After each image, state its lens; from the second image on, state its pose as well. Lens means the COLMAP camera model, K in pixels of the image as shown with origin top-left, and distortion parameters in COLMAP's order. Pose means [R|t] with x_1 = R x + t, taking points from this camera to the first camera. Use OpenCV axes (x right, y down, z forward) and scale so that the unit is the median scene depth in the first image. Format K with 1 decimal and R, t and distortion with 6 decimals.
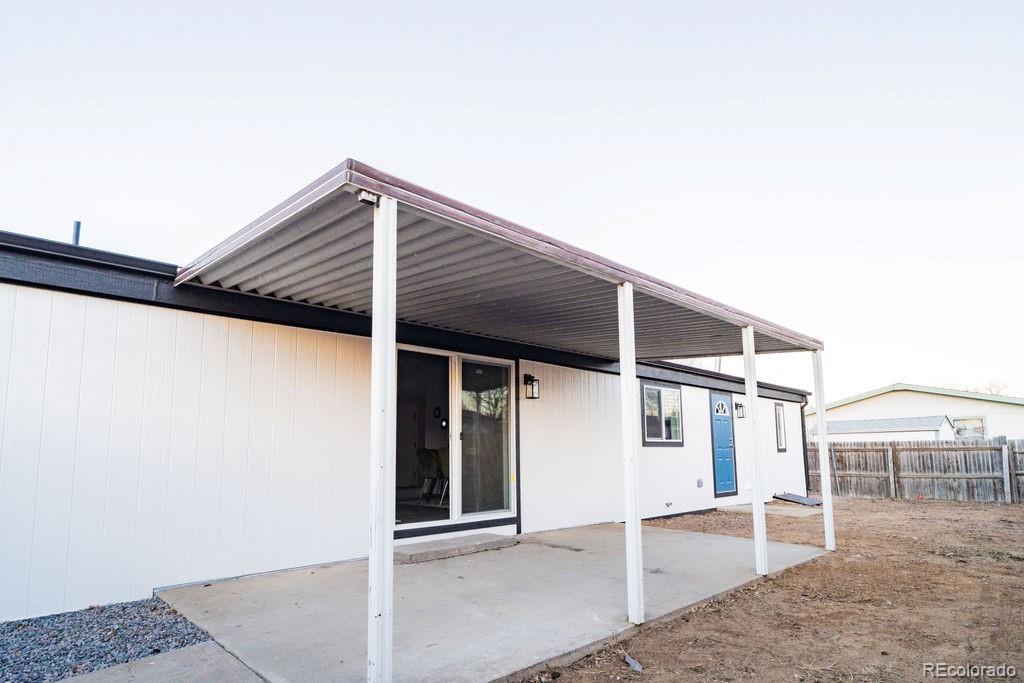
lens RADIAL K [[541.0, 0, 511.6], [0, 541.0, 400.5], [0, 0, 1]] dist [-0.004600, -0.000754]
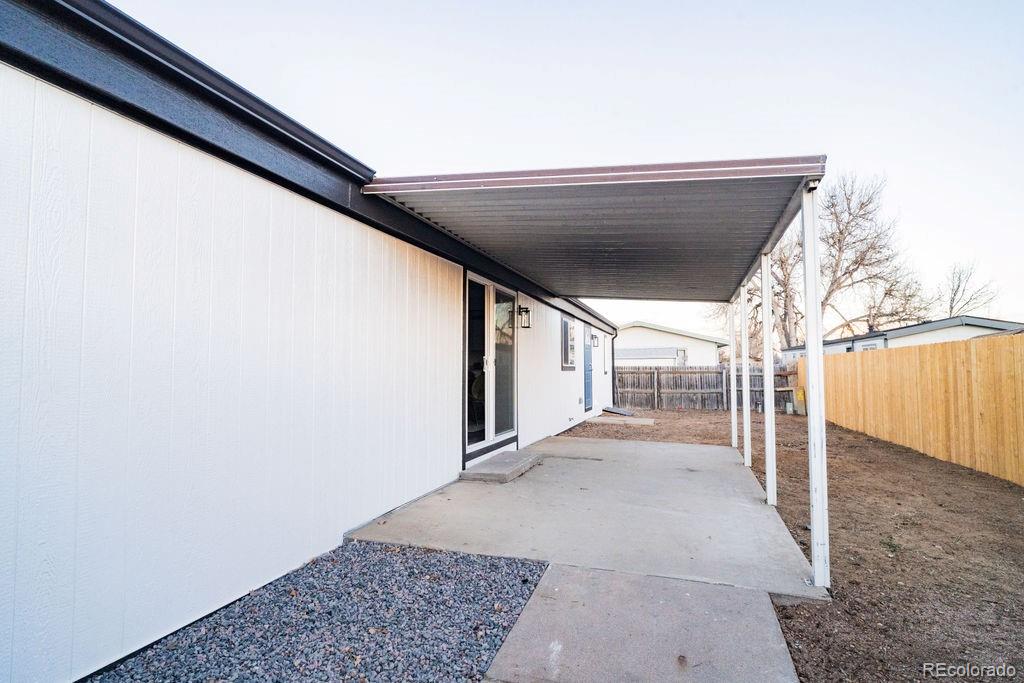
lens RADIAL K [[520.0, 0, 512.8], [0, 520.0, 340.5], [0, 0, 1]] dist [-0.001498, -0.000199]
pose [[0.885242, 0.033121, 0.463951, -0.240232], [-0.050545, 0.998405, 0.025169, -0.002124], [-0.462377, -0.045731, 0.885503, 0.035101]]
